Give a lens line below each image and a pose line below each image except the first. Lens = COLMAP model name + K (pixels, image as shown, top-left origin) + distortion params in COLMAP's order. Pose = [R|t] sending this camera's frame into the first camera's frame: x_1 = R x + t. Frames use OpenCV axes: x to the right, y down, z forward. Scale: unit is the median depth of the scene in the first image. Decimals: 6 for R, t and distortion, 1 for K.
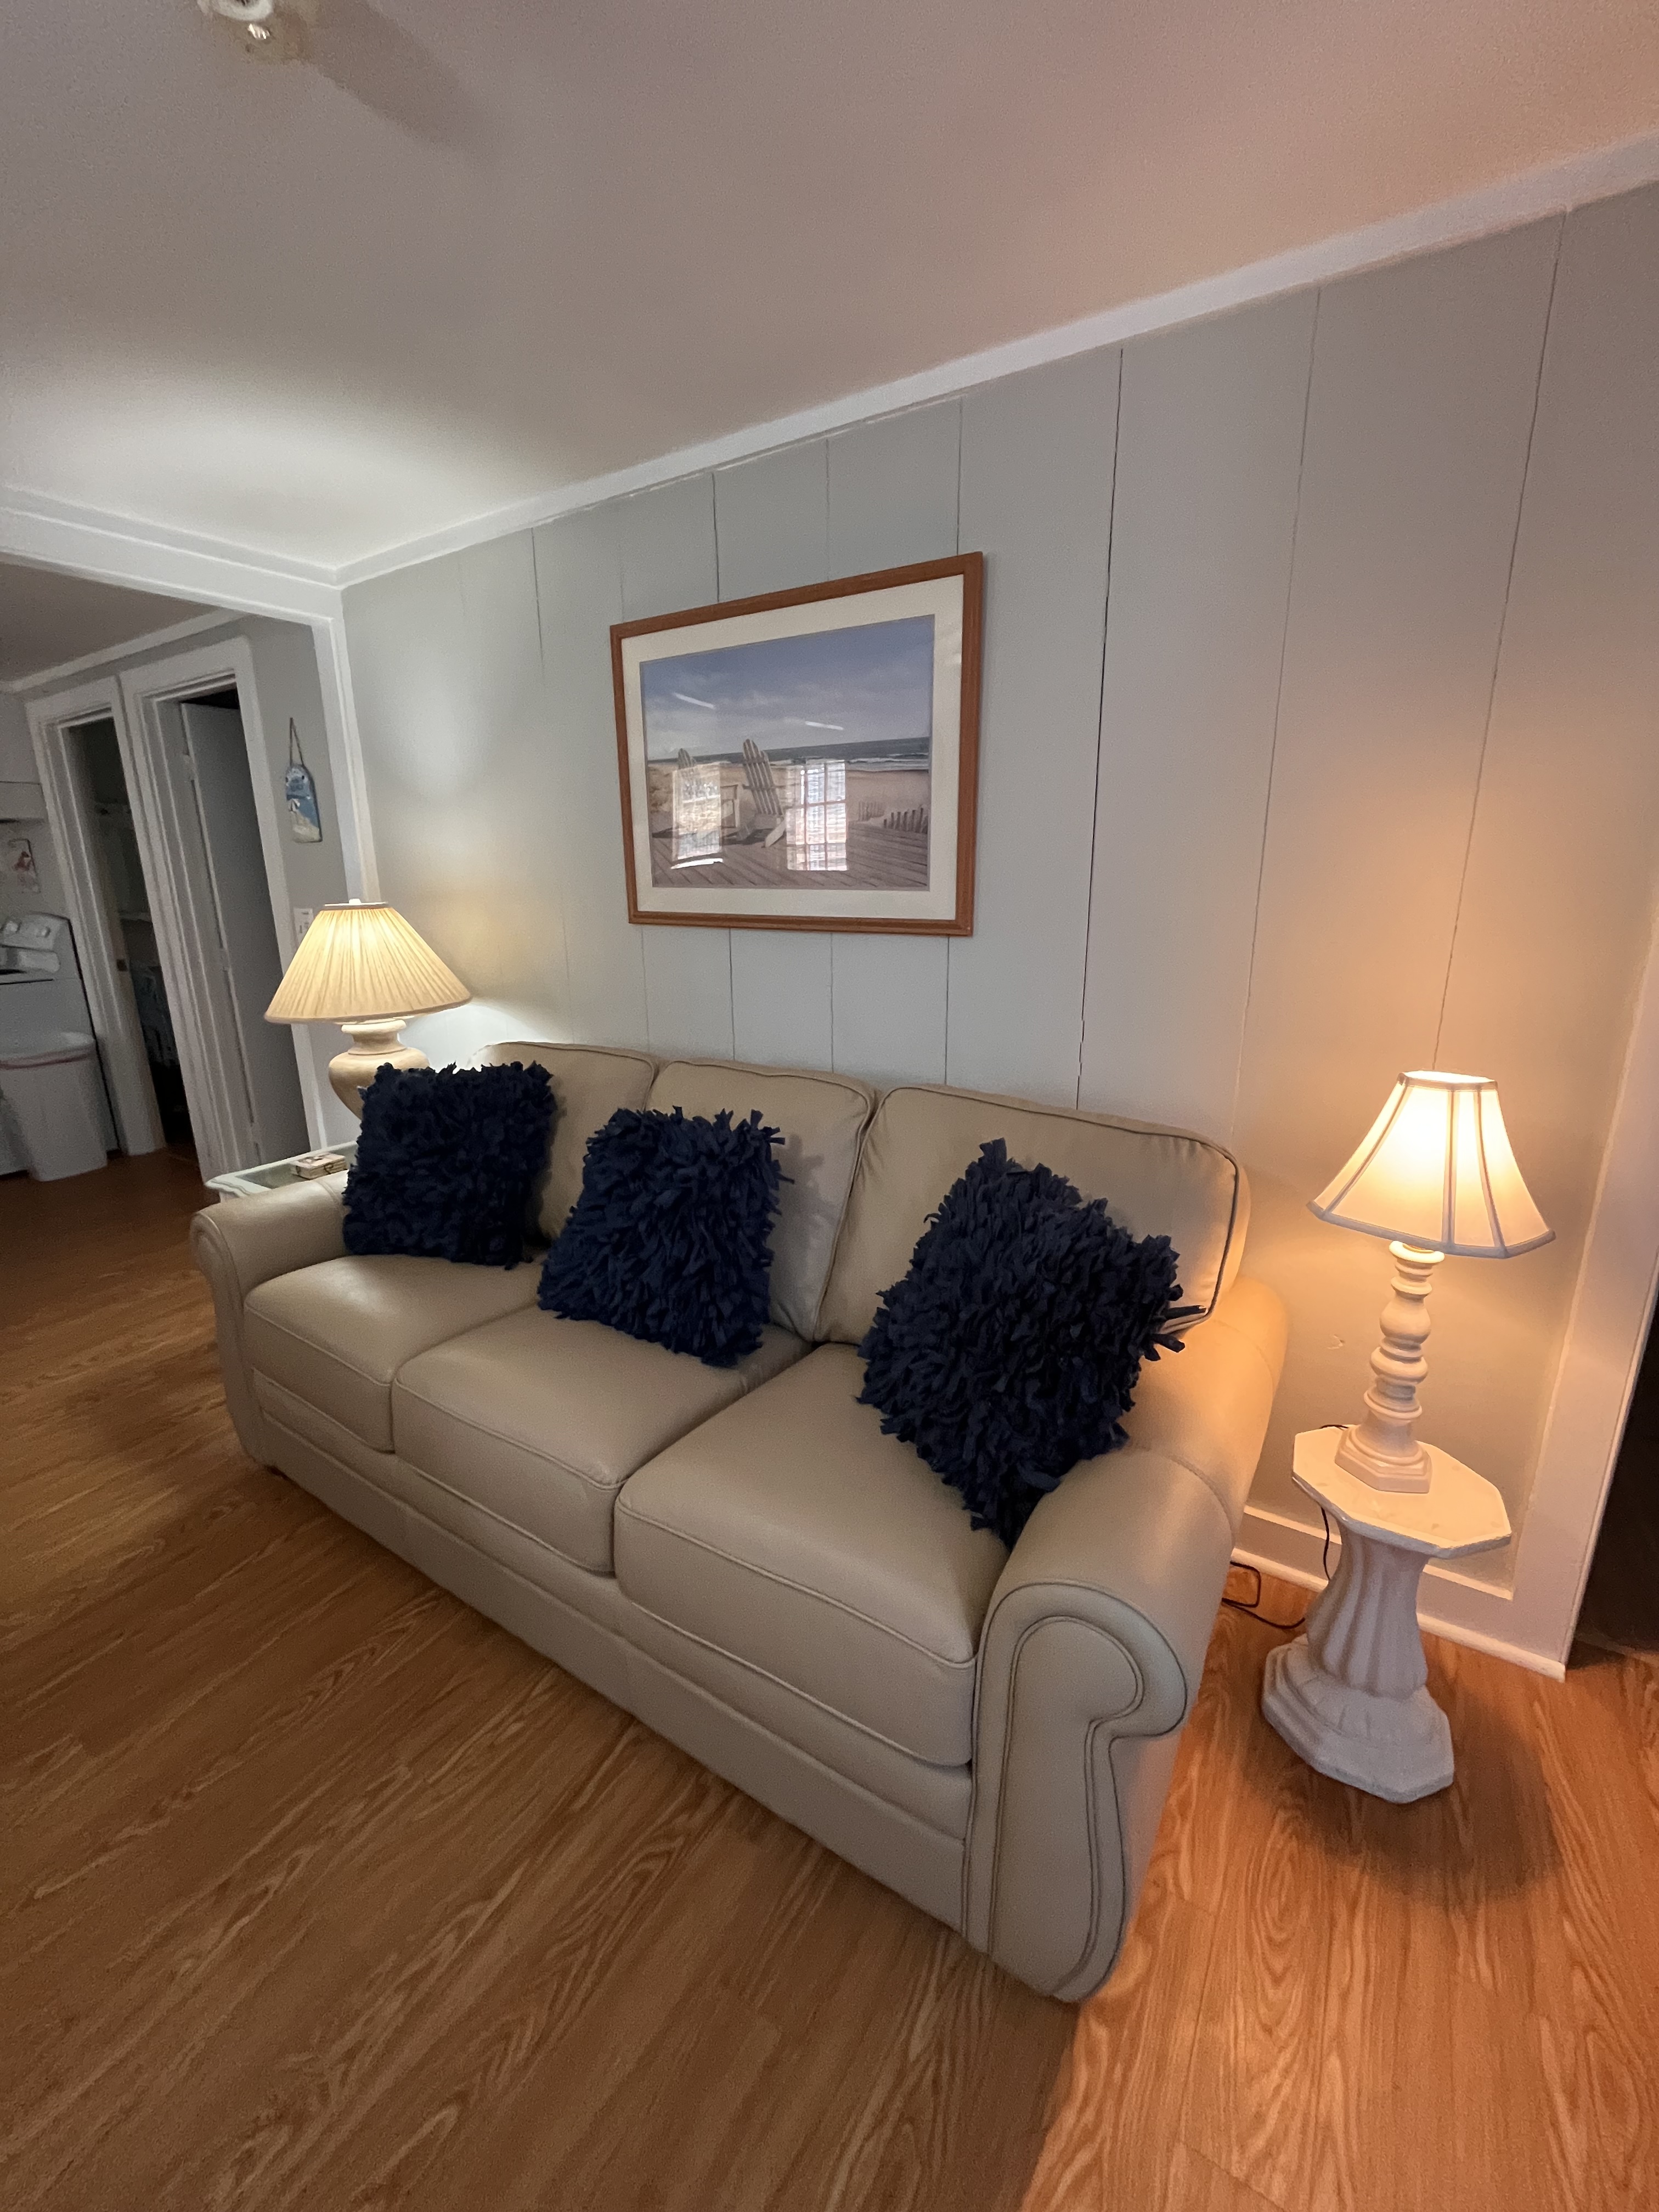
lens RADIAL K [[889.0, 0, 844.7], [0, 889.0, 1106.3], [0, 0, 1]] dist [-0.002210, -0.000870]
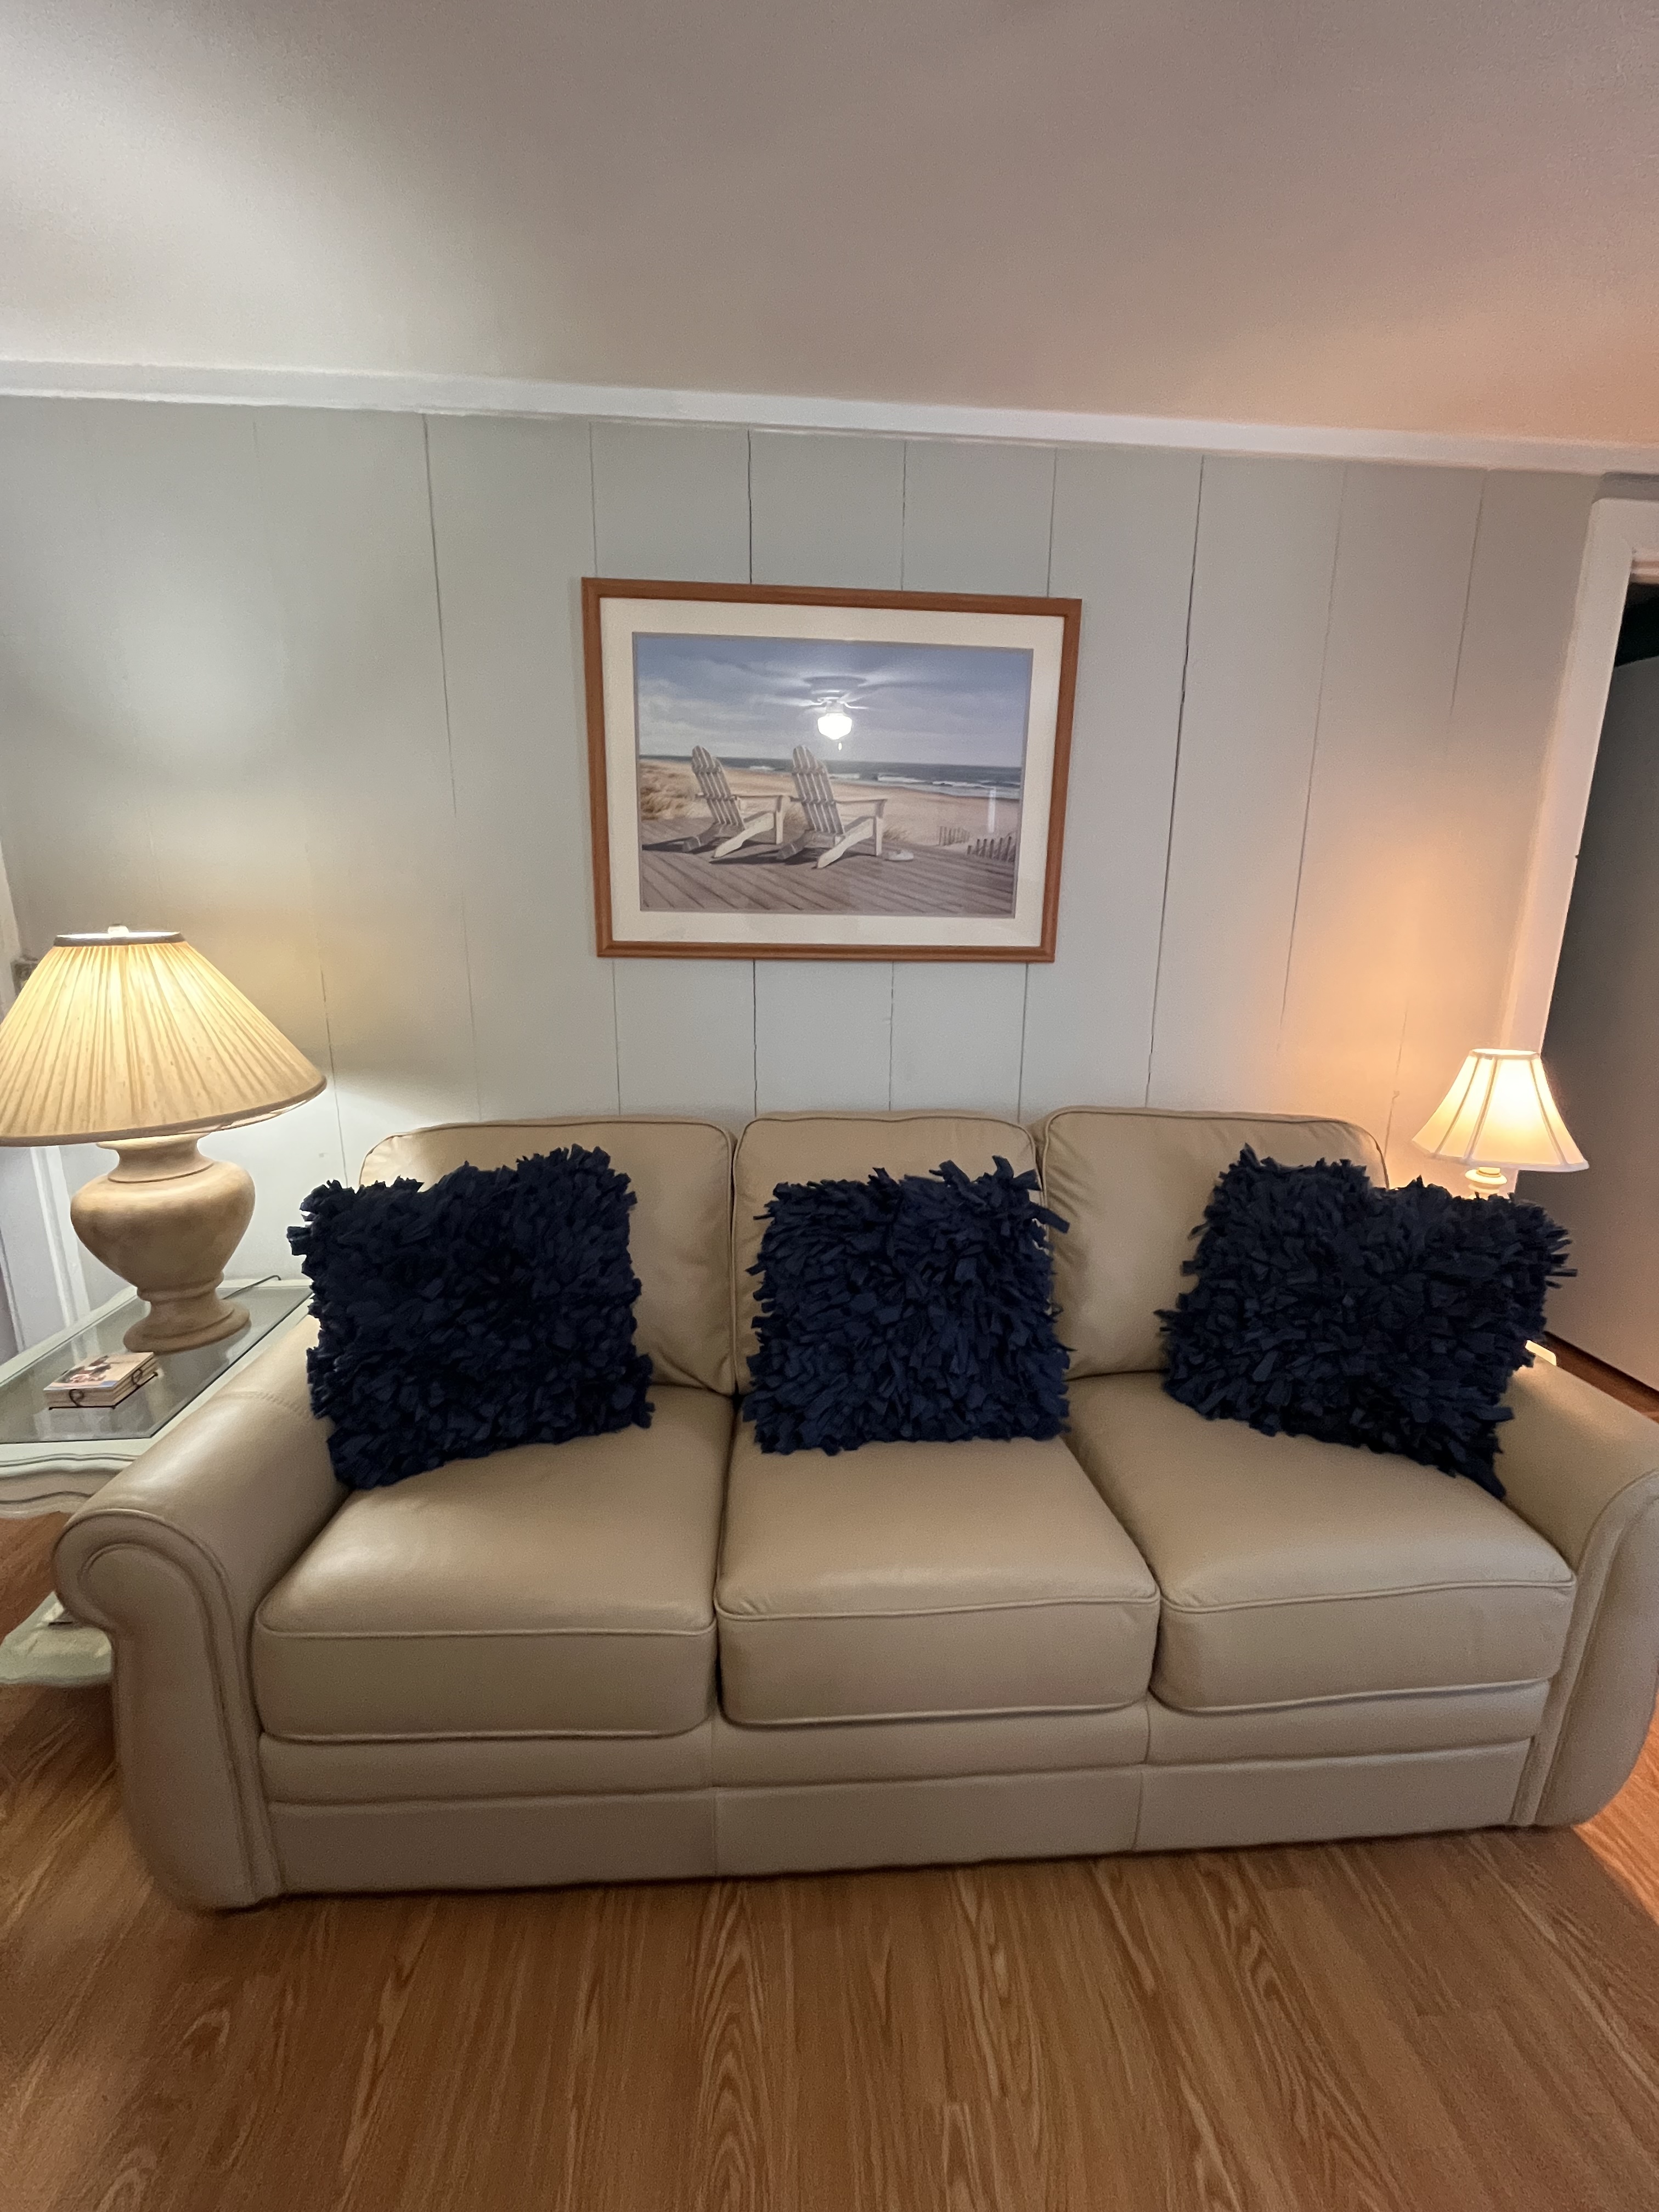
lens RADIAL K [[889.0, 0, 828.9], [0, 889.0, 1106.4], [0, 0, 1]] dist [-0.002210, -0.000870]
pose [[0.806406, -0.119339, 0.579196, -0.687557], [0.132732, 0.990962, 0.019379, -0.078306], [-0.576274, 0.061250, 0.814958, 0.311693]]
